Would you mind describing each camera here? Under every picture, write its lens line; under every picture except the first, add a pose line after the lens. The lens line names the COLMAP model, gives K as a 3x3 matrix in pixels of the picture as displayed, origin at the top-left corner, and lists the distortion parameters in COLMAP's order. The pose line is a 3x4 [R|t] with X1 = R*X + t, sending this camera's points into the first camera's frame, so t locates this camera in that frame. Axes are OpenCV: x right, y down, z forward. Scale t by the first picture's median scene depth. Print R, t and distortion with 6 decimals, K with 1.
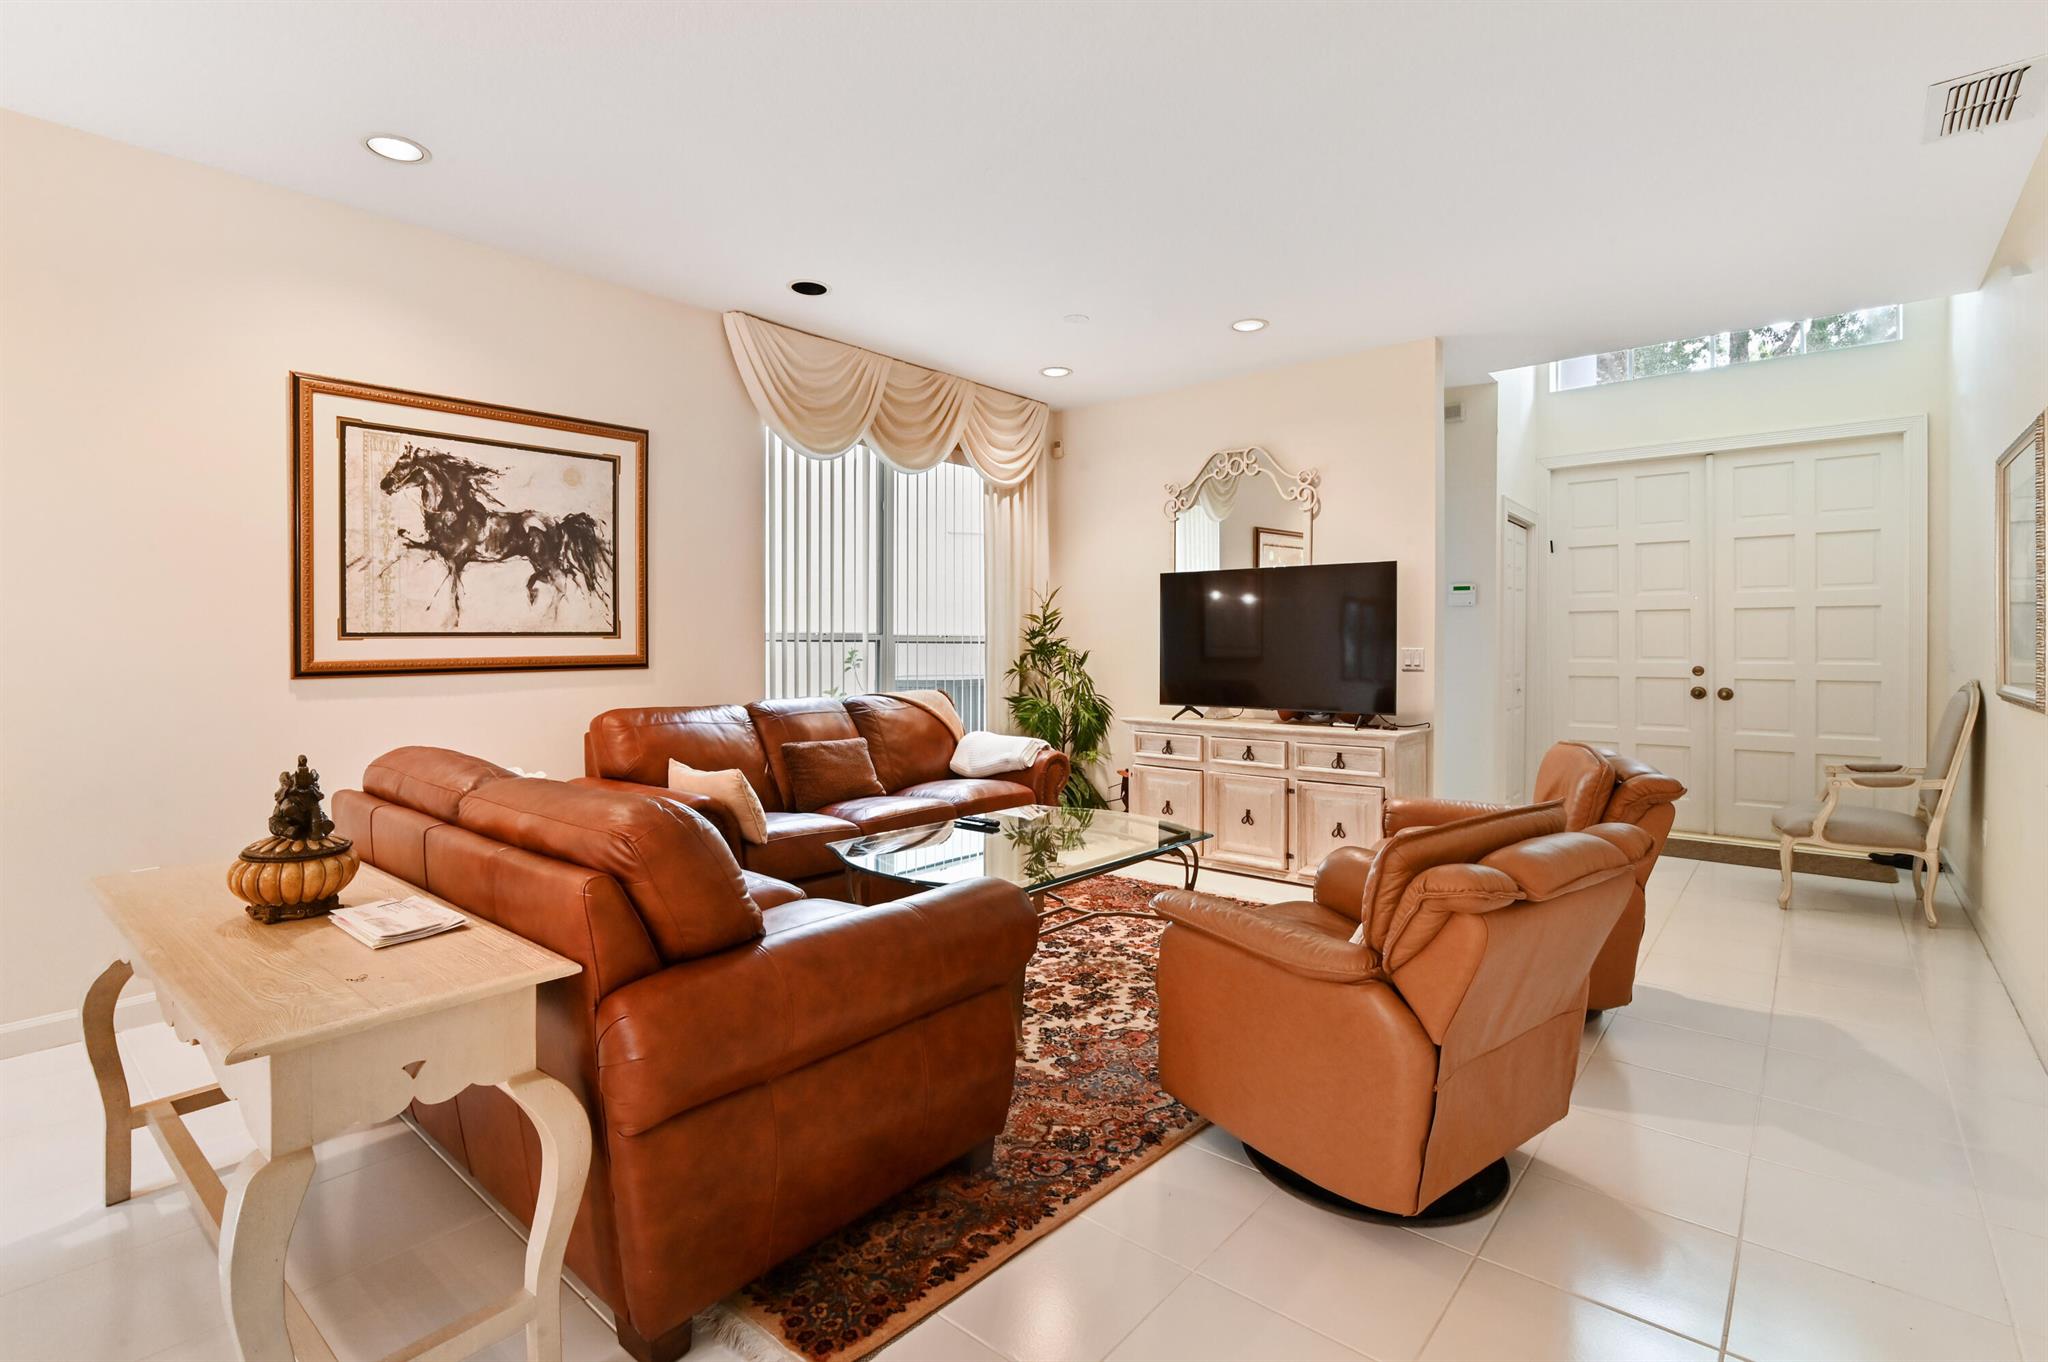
lens RADIAL K [[936.9, 0, 1013.4], [0, 936.9, 644.3], [0, 0, 1]] dist [-0.019493, 0.000902]
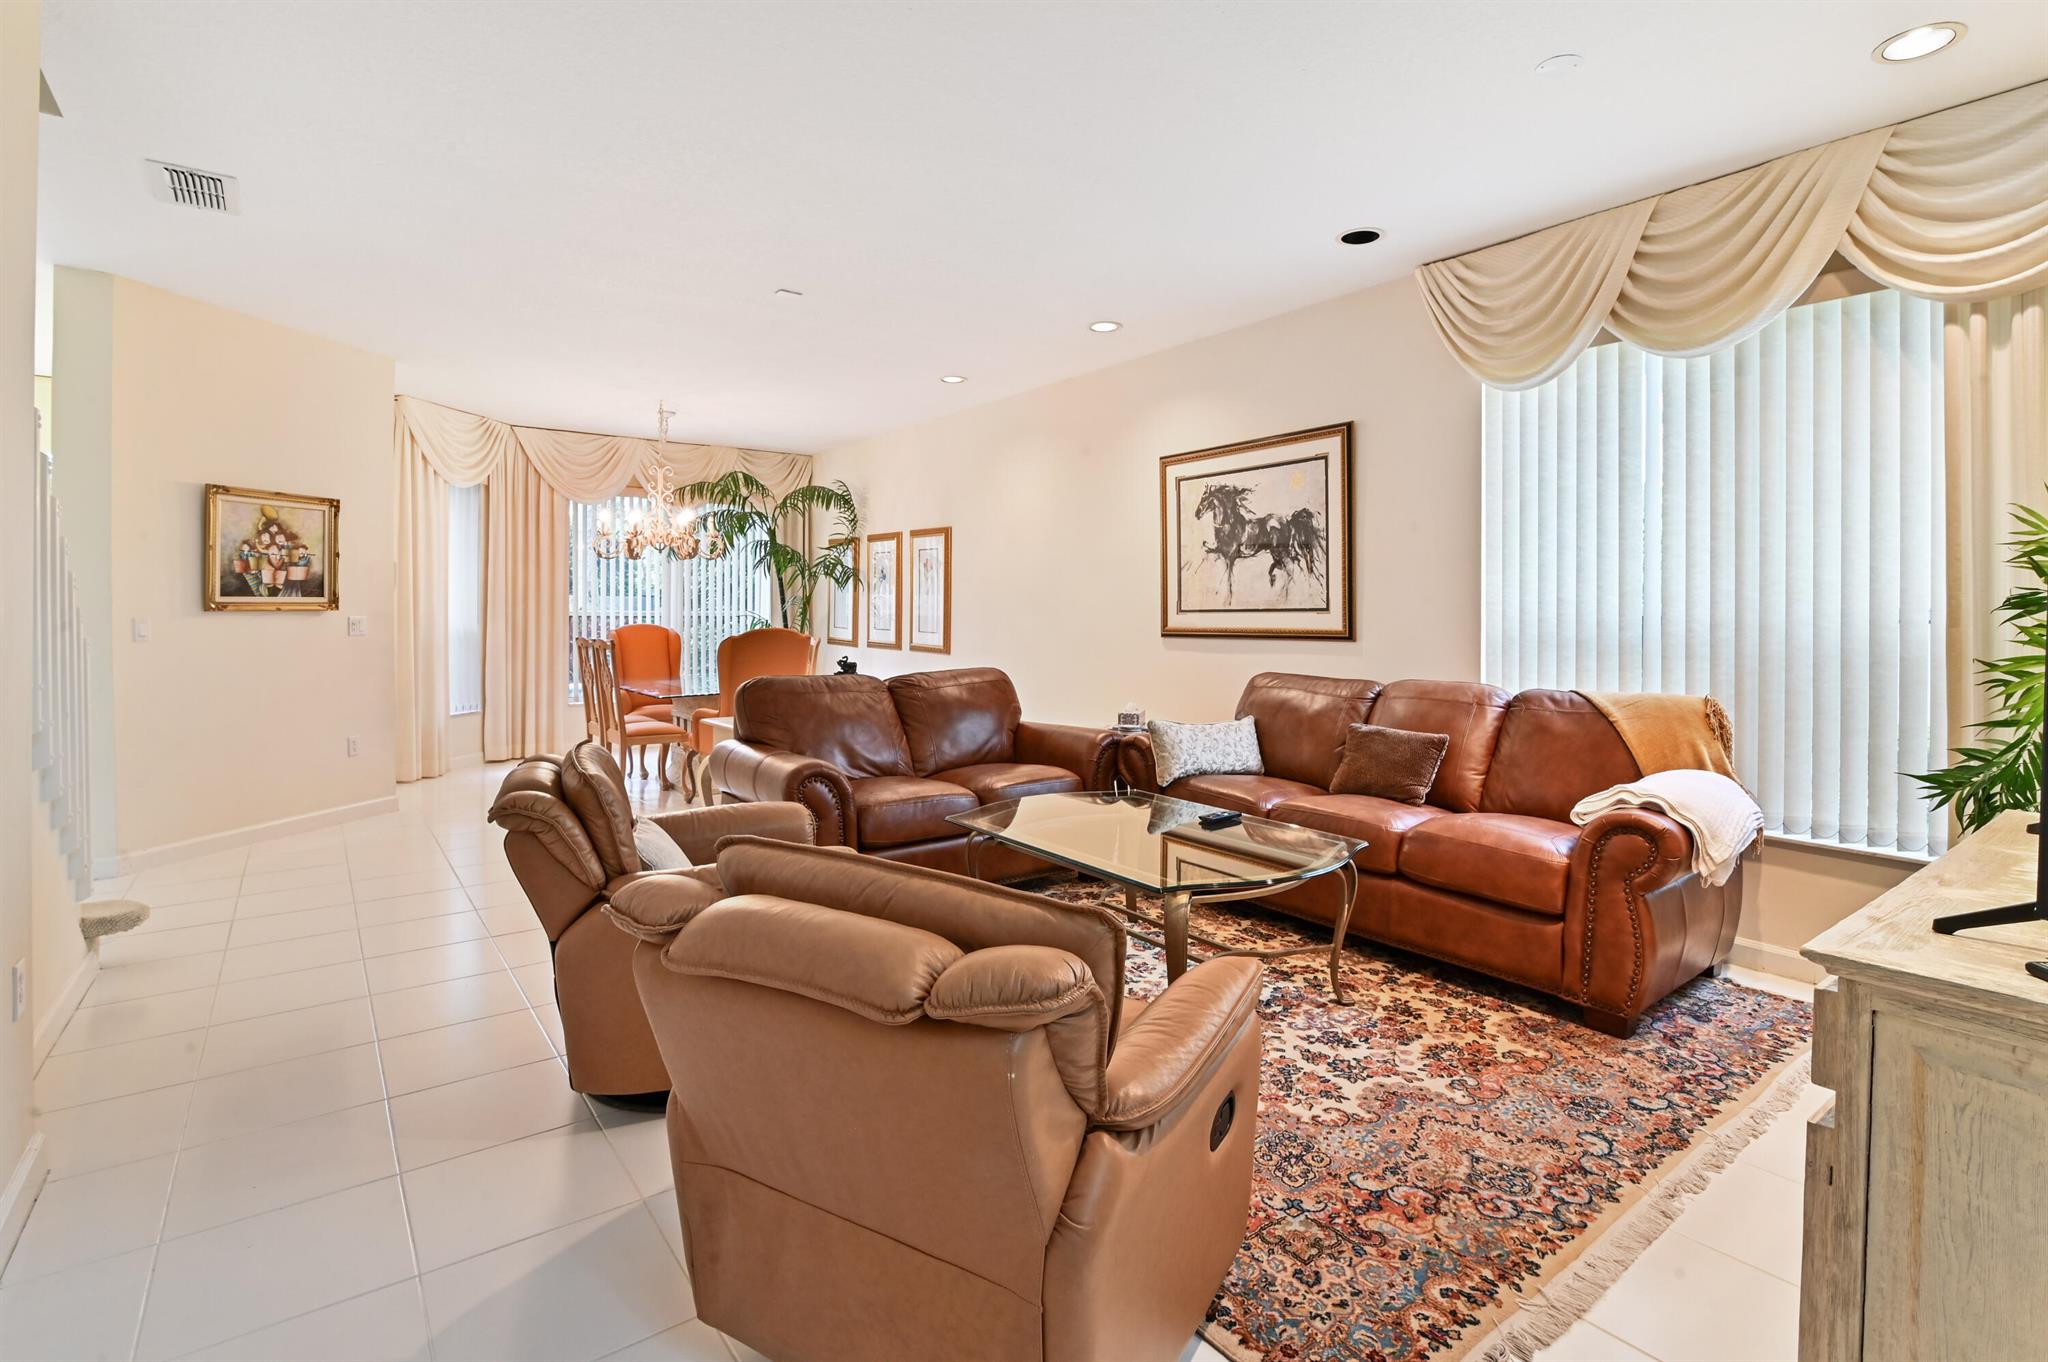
lens RADIAL K [[936.9, 0, 986.9], [0, 936.9, 612.2], [0, 0, 1]] dist [-0.019493, 0.000902]
pose [[-0.223498, -0.001831, -0.974703, 0.838551], [-0.009433, 0.999955, 0.000285, -0.005338], [0.974659, 0.009258, -0.223505, 0.926328]]
